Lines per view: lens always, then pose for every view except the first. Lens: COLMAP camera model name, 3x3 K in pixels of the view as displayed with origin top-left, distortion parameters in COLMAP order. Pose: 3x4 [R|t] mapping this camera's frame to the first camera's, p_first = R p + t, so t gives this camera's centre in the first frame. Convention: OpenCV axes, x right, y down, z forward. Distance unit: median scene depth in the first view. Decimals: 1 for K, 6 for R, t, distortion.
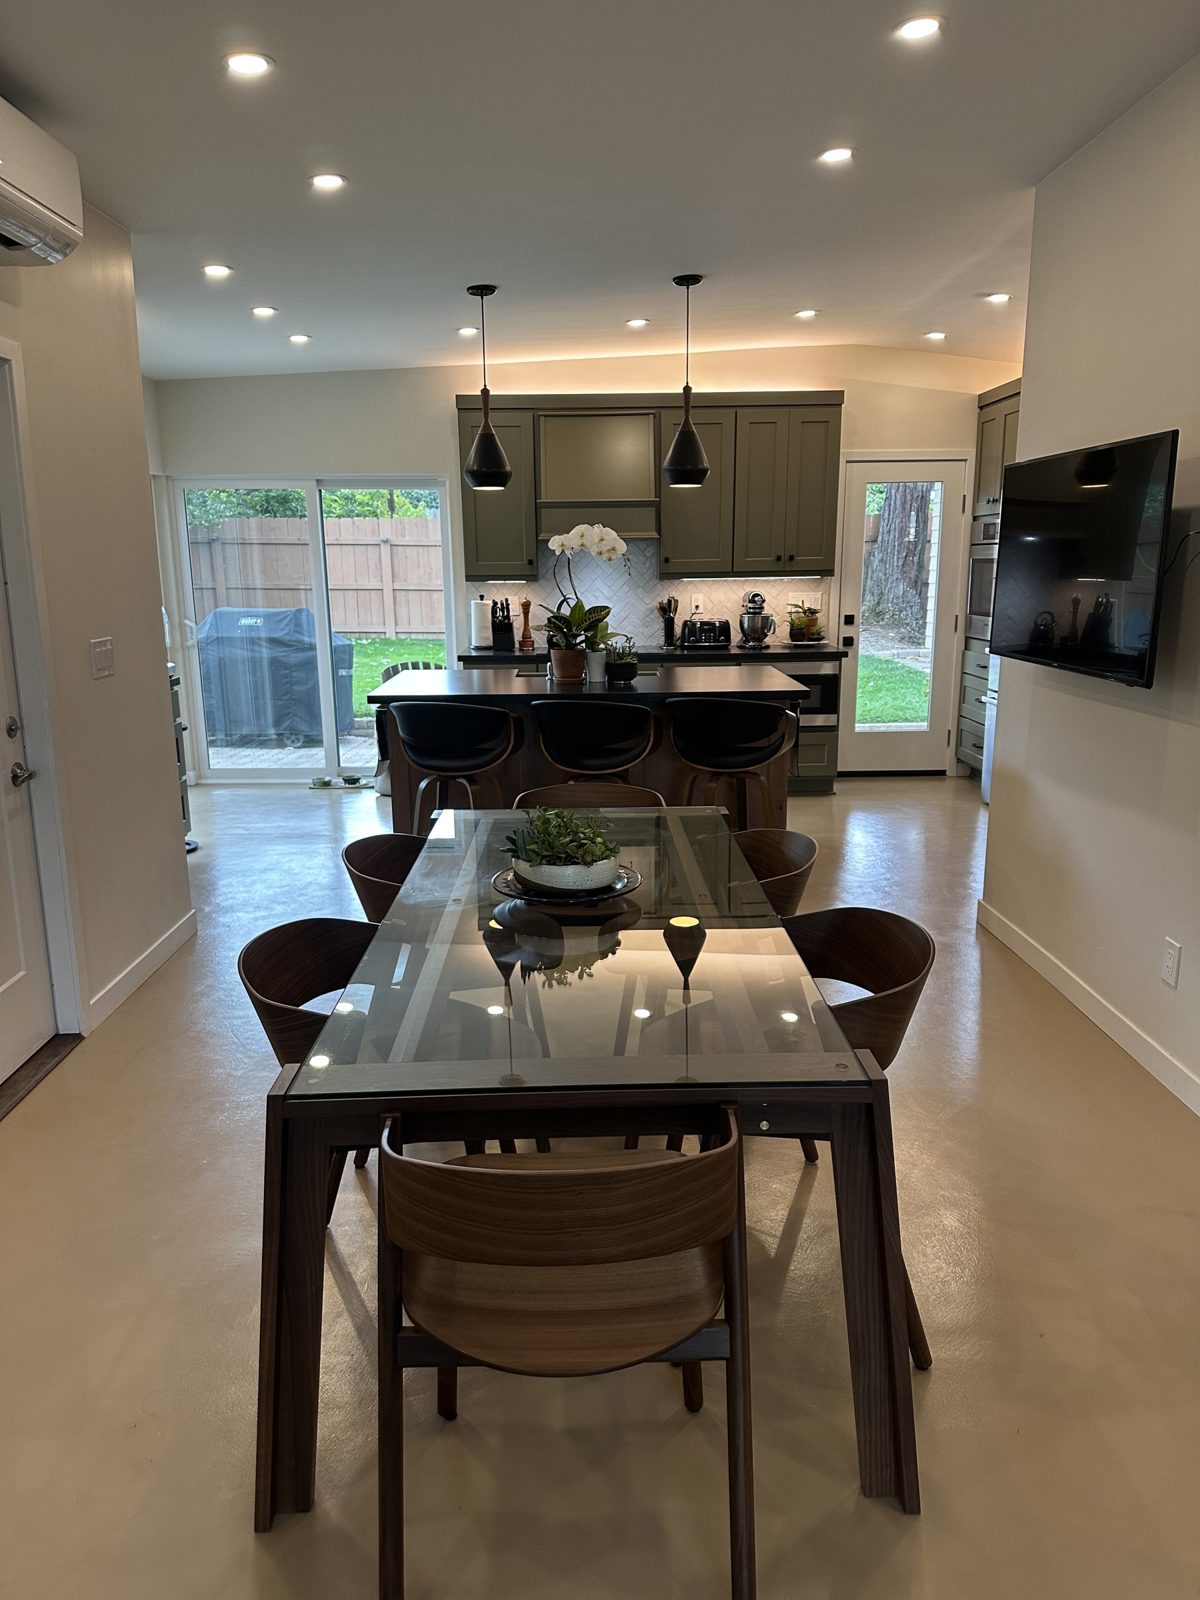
lens RADIAL K [[1127.6, 0, 601.5], [0, 1127.6, 799.7], [0, 0, 1]] dist [0.096815, -0.133561]
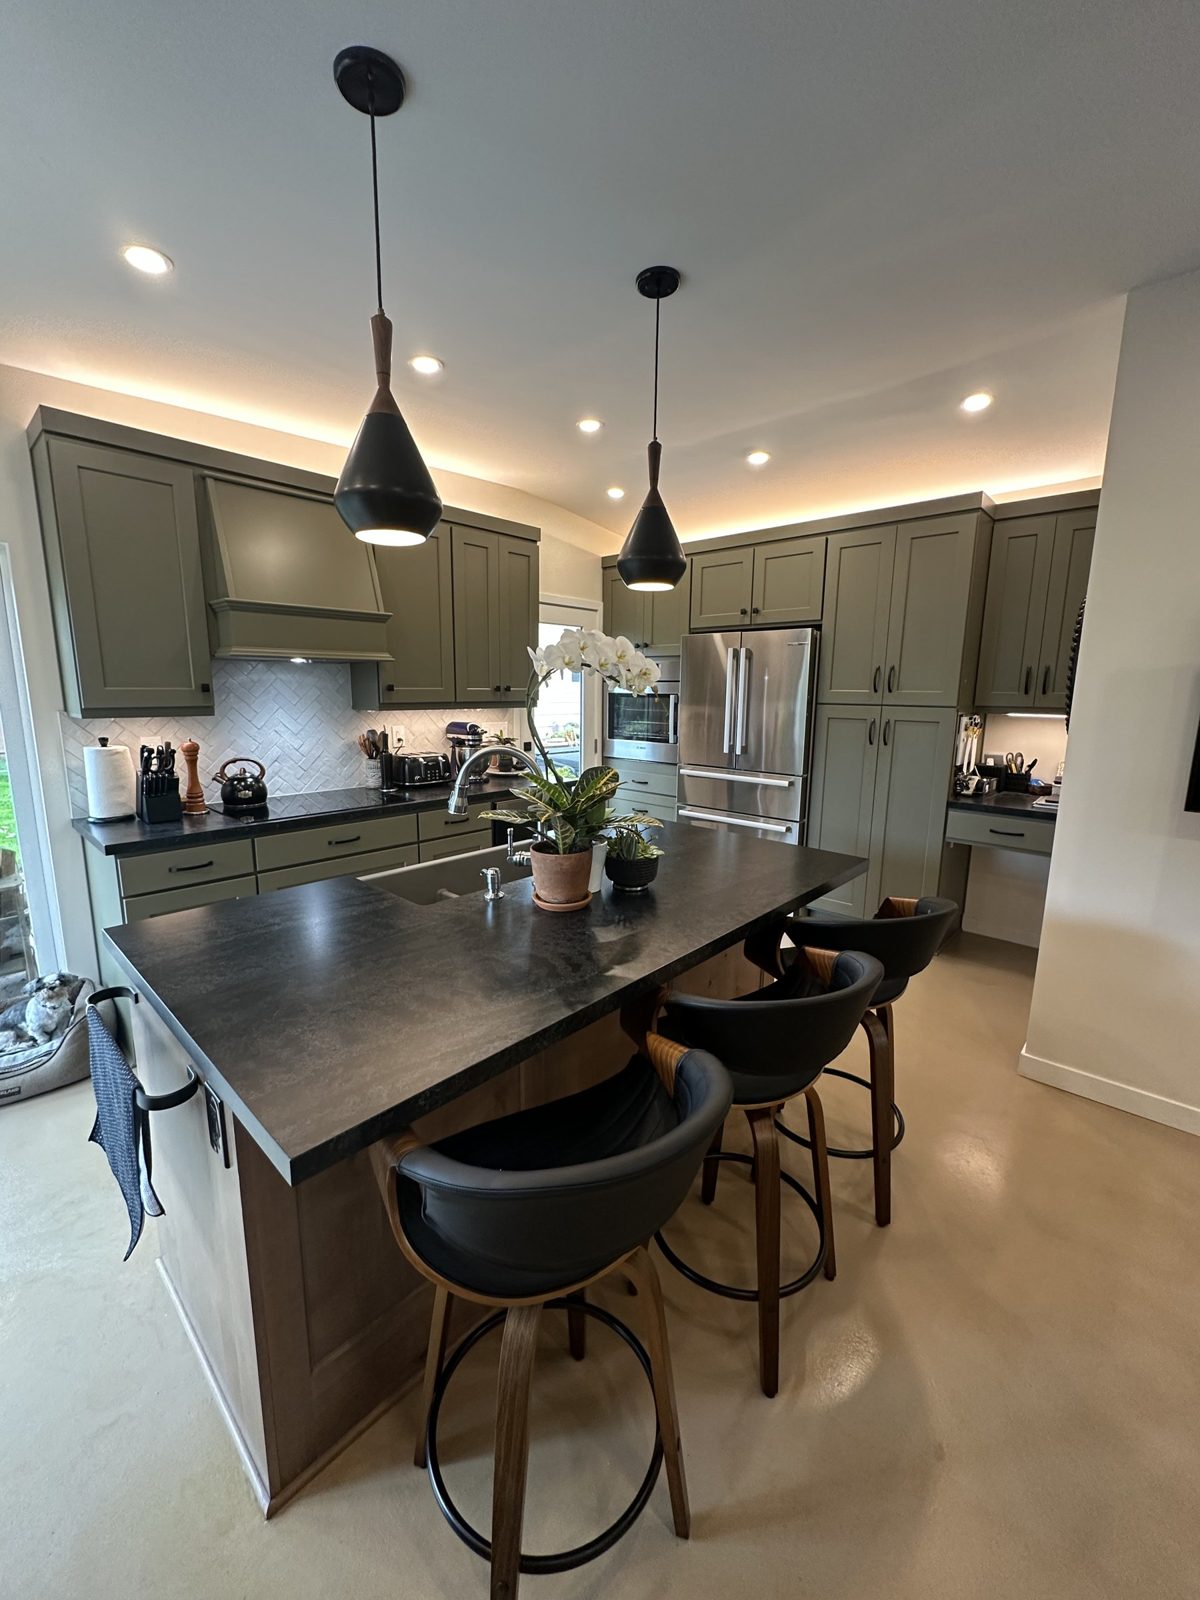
lens RADIAL K [[636.6, 0, 600.2], [0, 636.6, 795.6], [0, 0, 1]] dist [-0.001831, -0.000417]
pose [[0.689731, -0.106266, 0.716225, -0.175923], [0.140136, 0.990060, 0.011943, -0.115508], [-0.710375, 0.092132, 0.697767, 0.561730]]
